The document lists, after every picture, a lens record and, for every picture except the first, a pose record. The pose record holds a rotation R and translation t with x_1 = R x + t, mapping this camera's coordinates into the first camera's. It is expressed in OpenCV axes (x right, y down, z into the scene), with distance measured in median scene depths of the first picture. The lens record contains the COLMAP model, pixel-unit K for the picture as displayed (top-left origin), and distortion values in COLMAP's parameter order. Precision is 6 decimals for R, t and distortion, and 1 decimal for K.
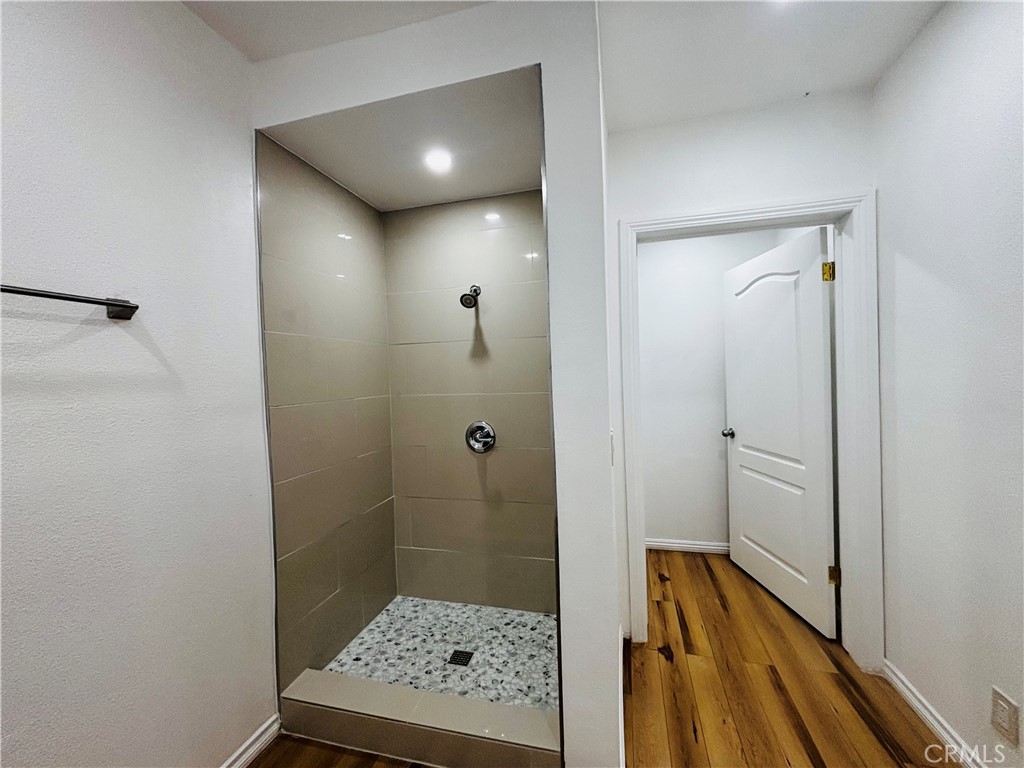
lens RADIAL K [[417.2, 0, 508.4], [0, 417.2, 381.4], [0, 0, 1]] dist [-0.013773, 0.008579]
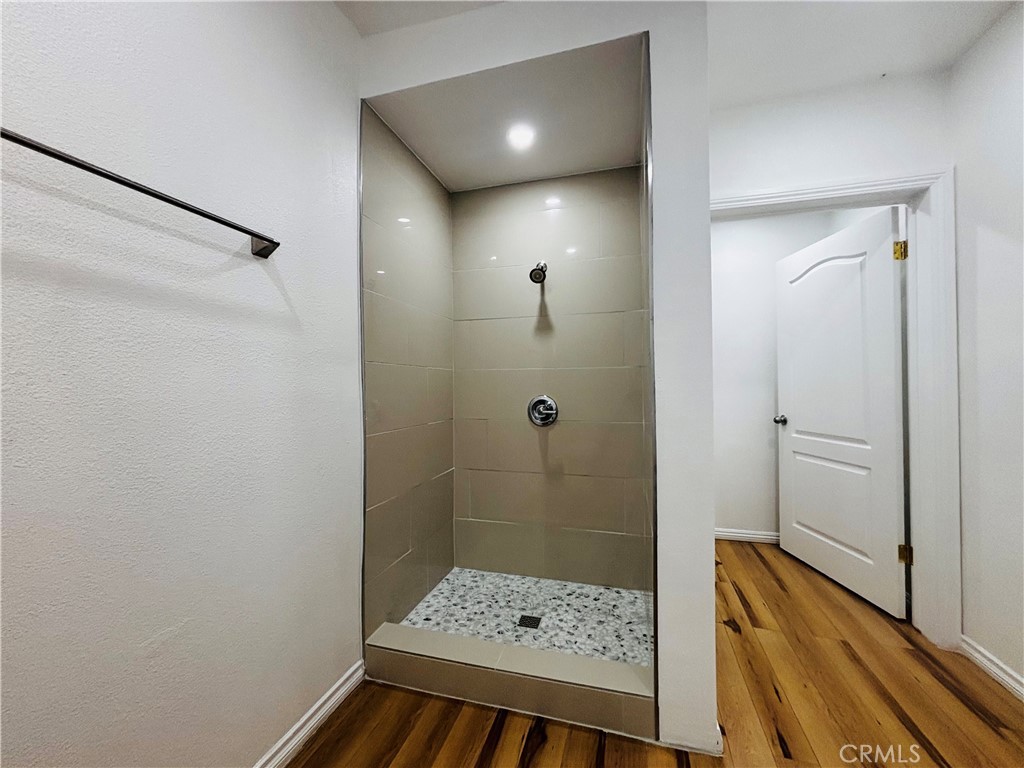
lens RADIAL K [[417.2, 0, 508.4], [0, 417.2, 381.4], [0, 0, 1]] dist [-0.013773, 0.008579]
pose [[0.999435, 0.025142, -0.022324, -0.153147], [-0.025706, 0.999348, -0.025353, 0.105059], [0.021672, 0.025912, 0.999429, -0.026699]]
